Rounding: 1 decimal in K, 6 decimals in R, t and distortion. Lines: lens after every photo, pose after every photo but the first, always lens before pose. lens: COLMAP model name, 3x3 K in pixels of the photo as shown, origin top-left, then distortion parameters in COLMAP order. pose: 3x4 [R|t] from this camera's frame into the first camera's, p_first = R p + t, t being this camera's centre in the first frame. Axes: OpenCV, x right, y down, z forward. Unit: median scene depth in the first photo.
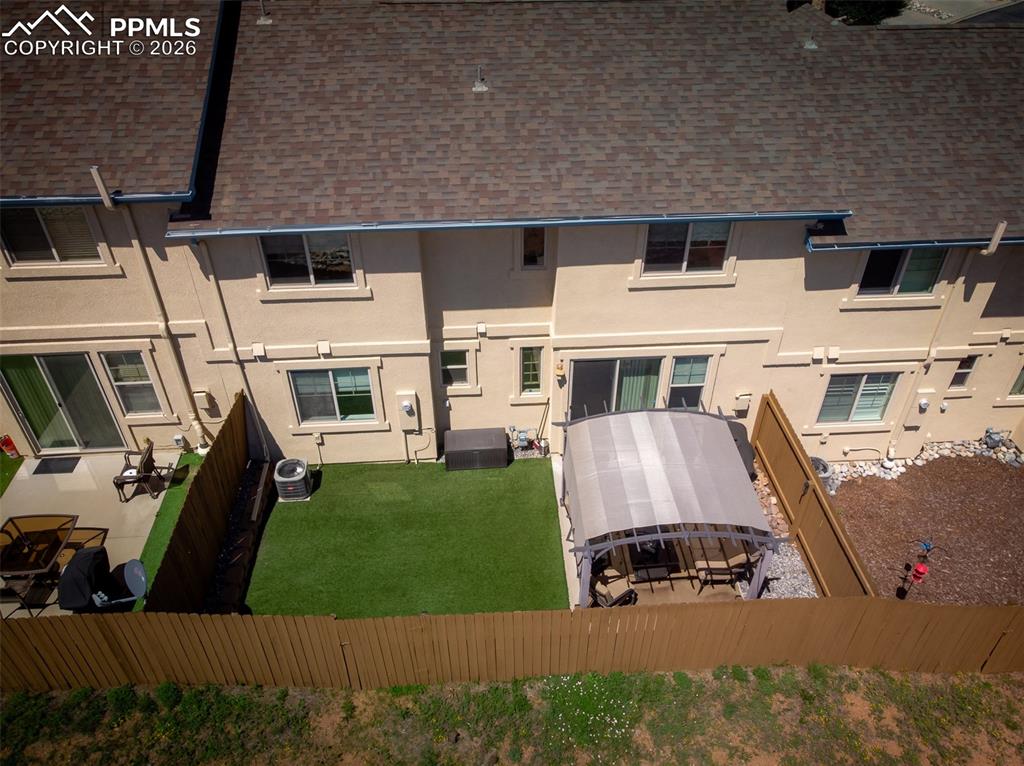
lens RADIAL K [[740.6, 0, 518.9], [0, 740.6, 372.4], [0, 0, 1]] dist [0.001898, 0.001322]
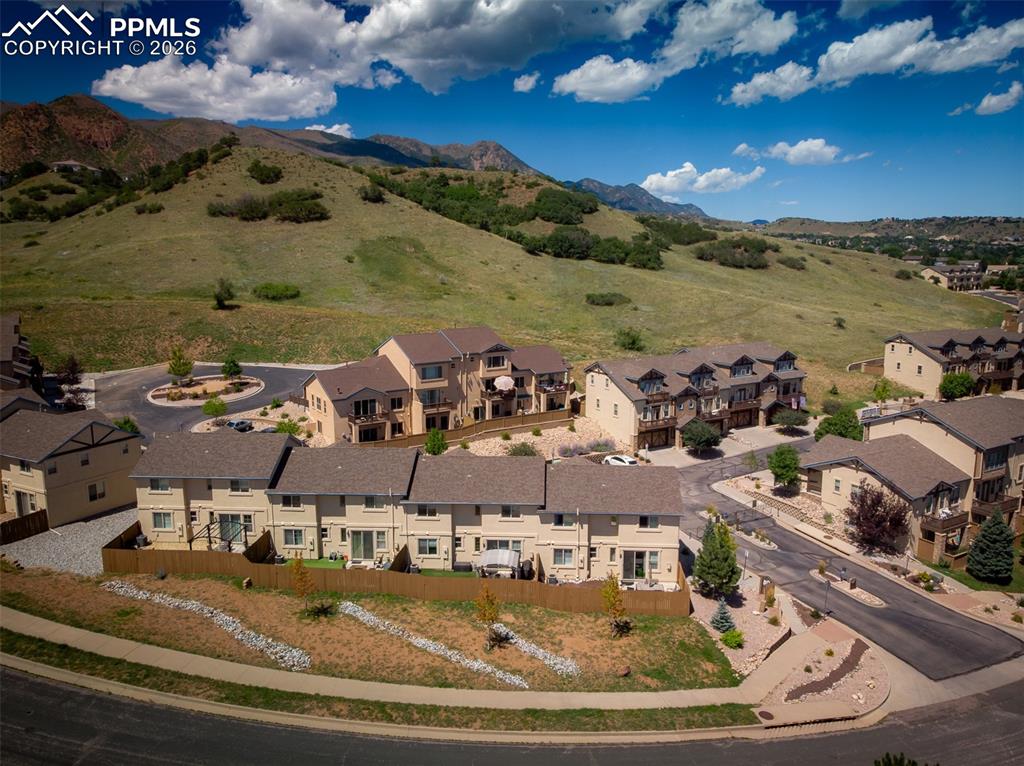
lens RADIAL K [[737.5, 0, 509.4], [0, 737.5, 386.3], [0, 0, 1]] dist [0.018416, -0.002097]
pose [[0.991706, 0.020546, -0.126872, 0.721527], [-0.076983, 0.885428, -0.458356, 1.127150], [0.102918, 0.464322, 0.879666, -3.057903]]
